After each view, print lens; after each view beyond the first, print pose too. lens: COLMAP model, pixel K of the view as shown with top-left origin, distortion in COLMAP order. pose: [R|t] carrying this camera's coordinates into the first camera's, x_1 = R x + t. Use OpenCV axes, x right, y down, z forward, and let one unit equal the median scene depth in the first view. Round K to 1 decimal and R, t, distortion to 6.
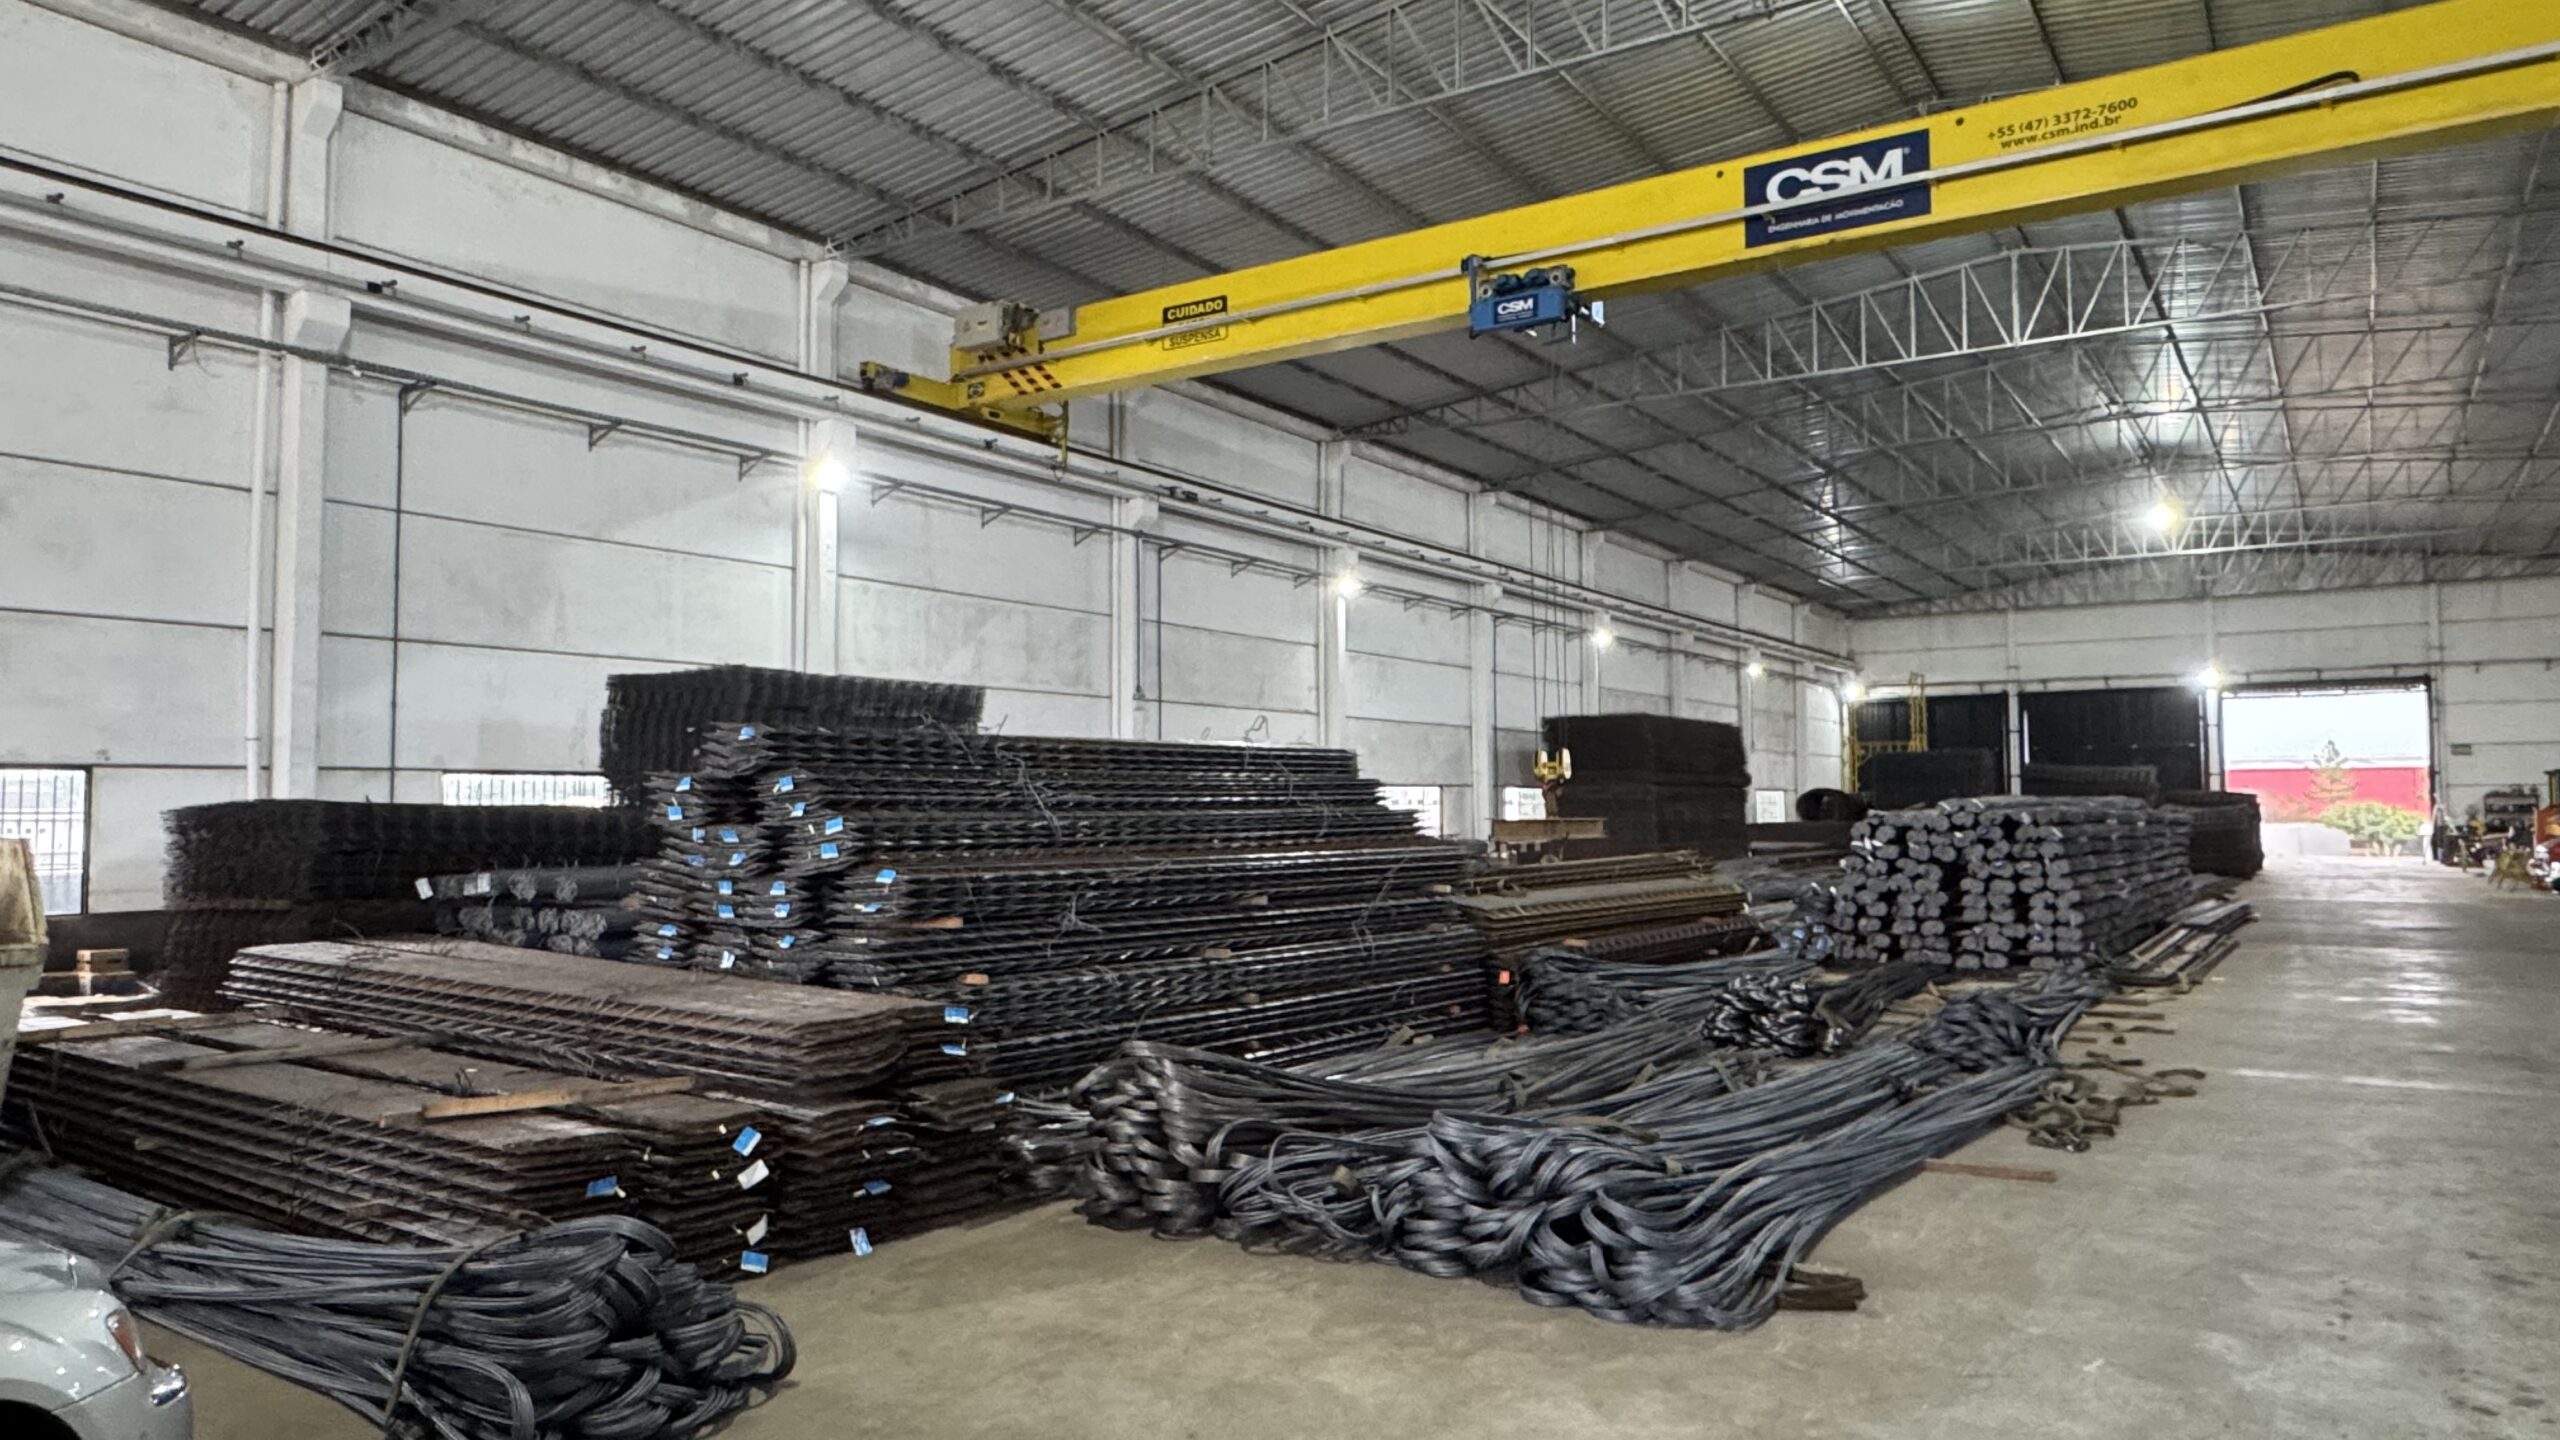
lens RADIAL K [[1639.7, 0, 1280.0], [0, 1639.7, 720.0], [0, 0, 1]] dist [0.002486, 0.002226]
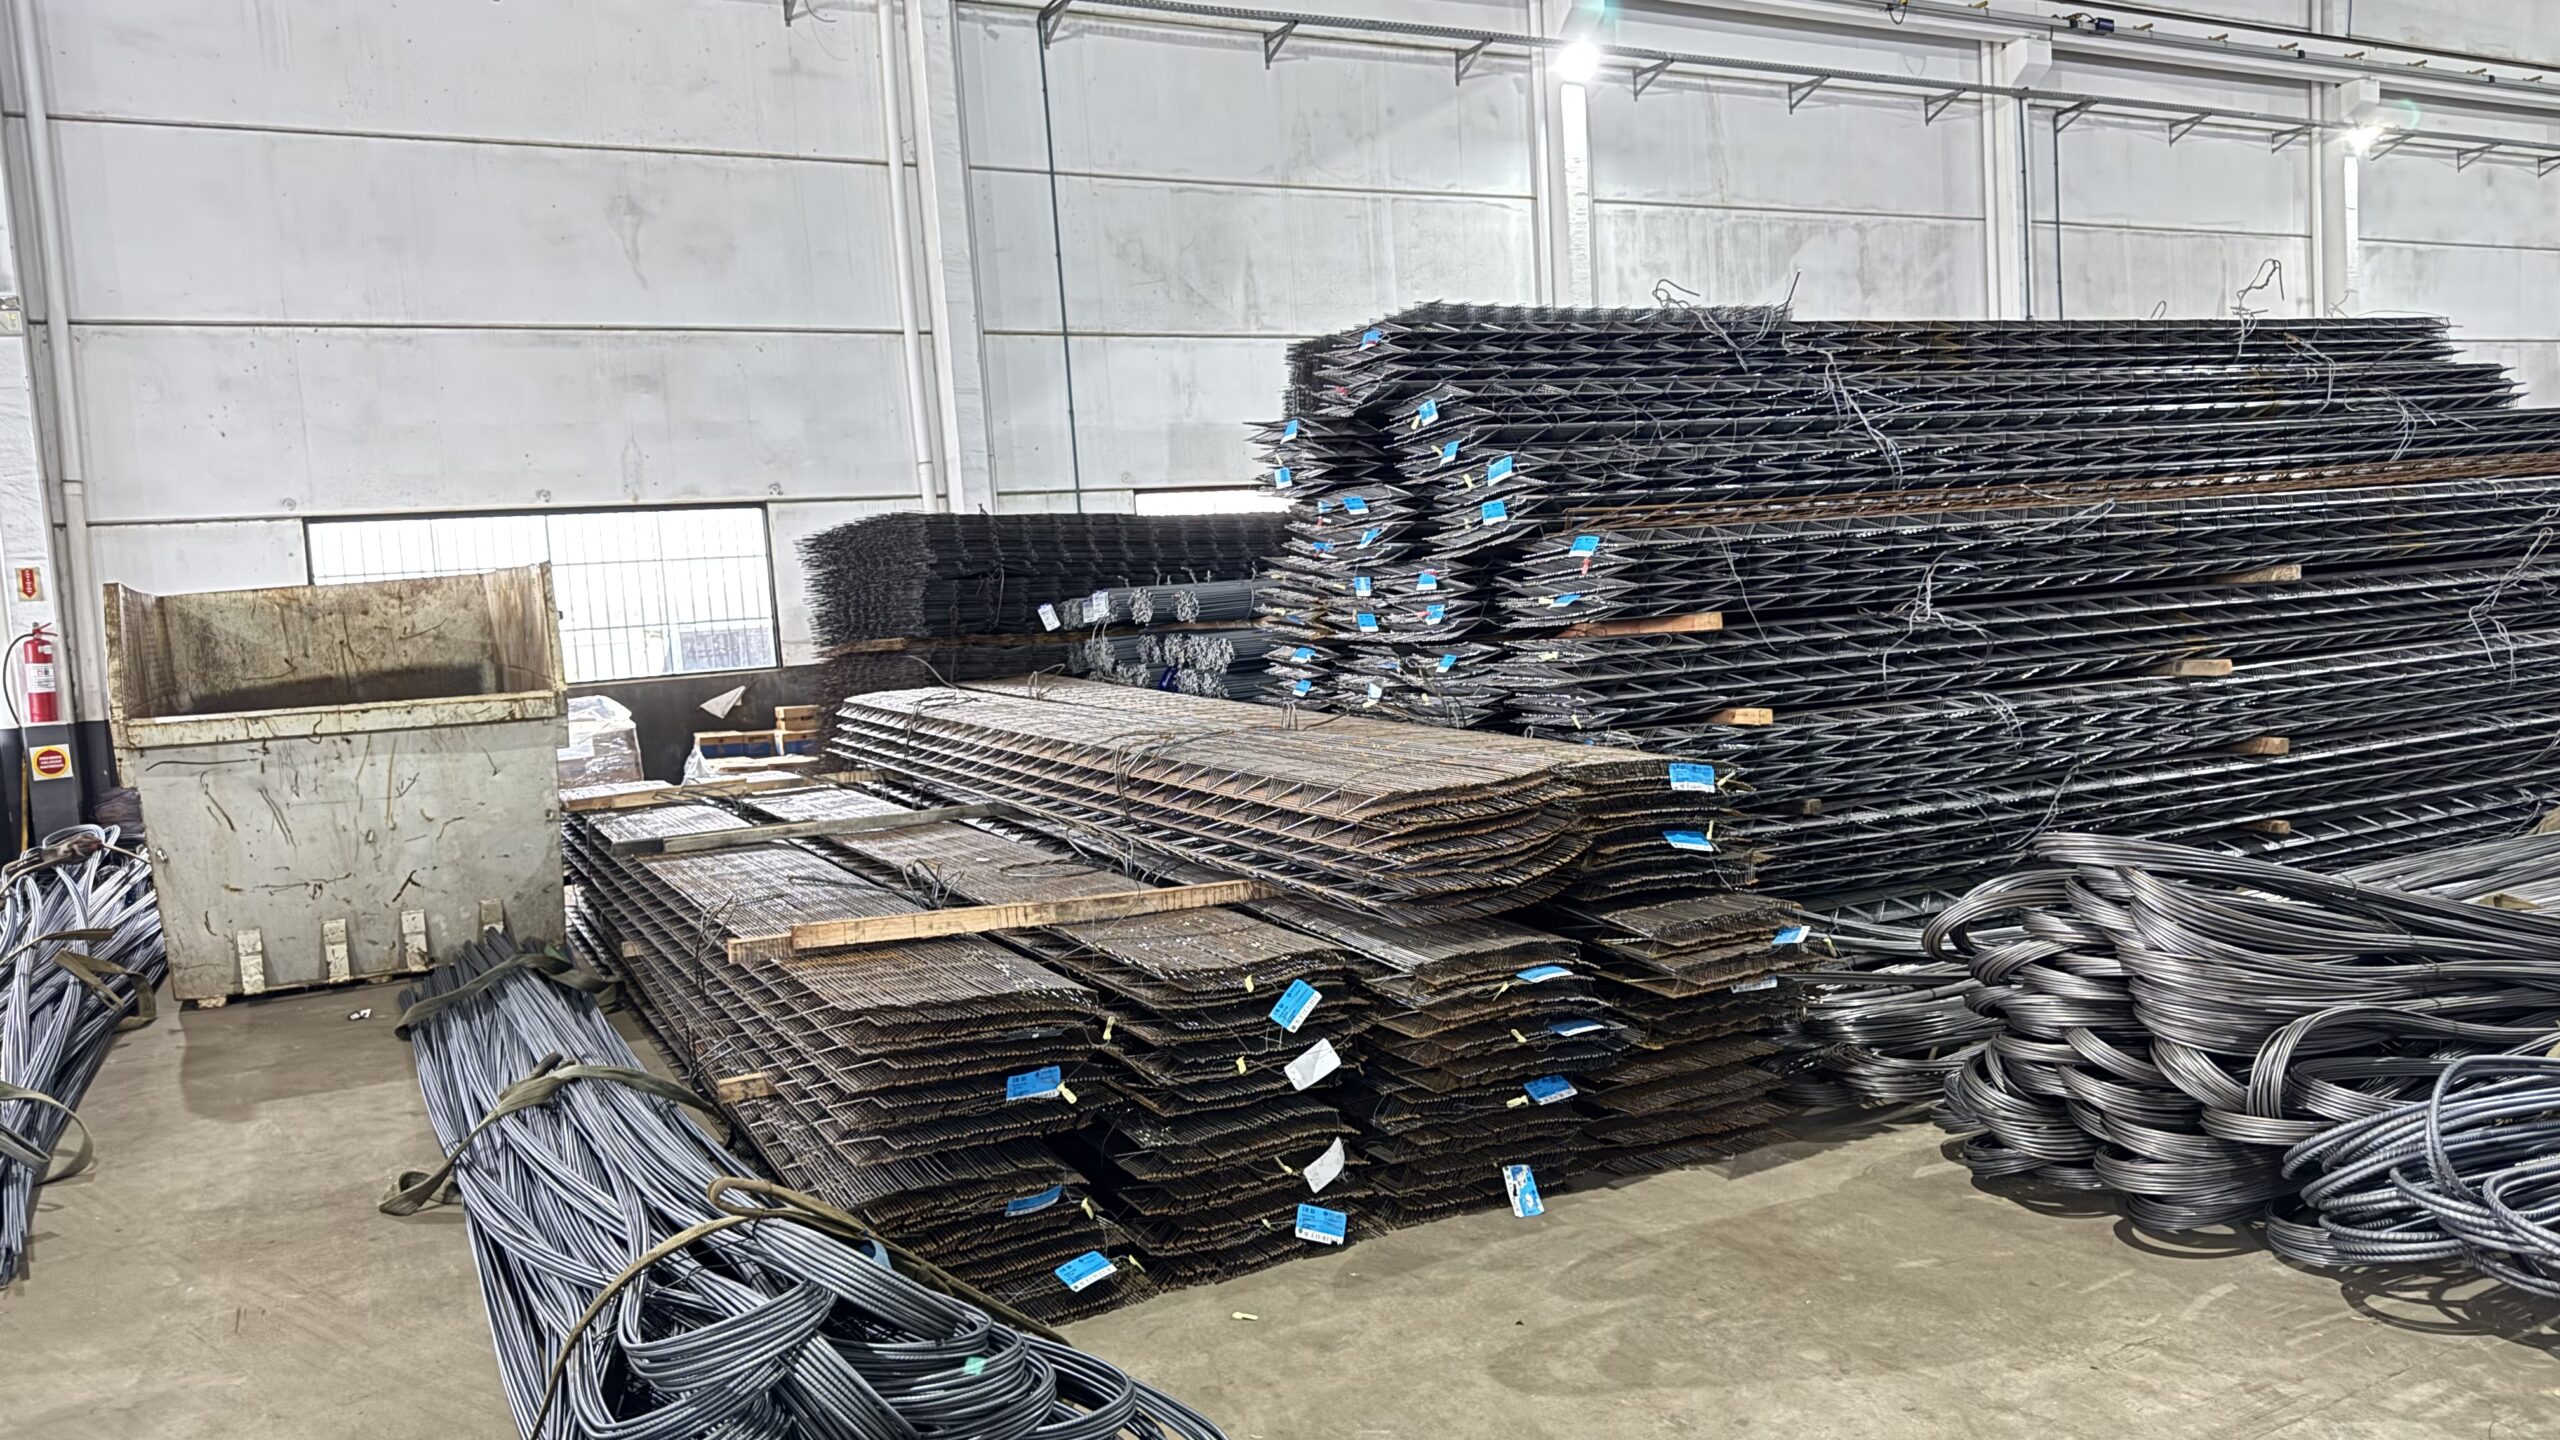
lens RADIAL K [[1779.4, 0, 1280.0], [0, 1779.4, 720.0], [0, 0, 1]] dist [0.092161, -0.139595]
pose [[0.886072, -0.017213, -0.463227, -0.039092], [0.085370, 0.988277, 0.126575, 0.064602], [0.455618, -0.151700, 0.877154, 0.365390]]
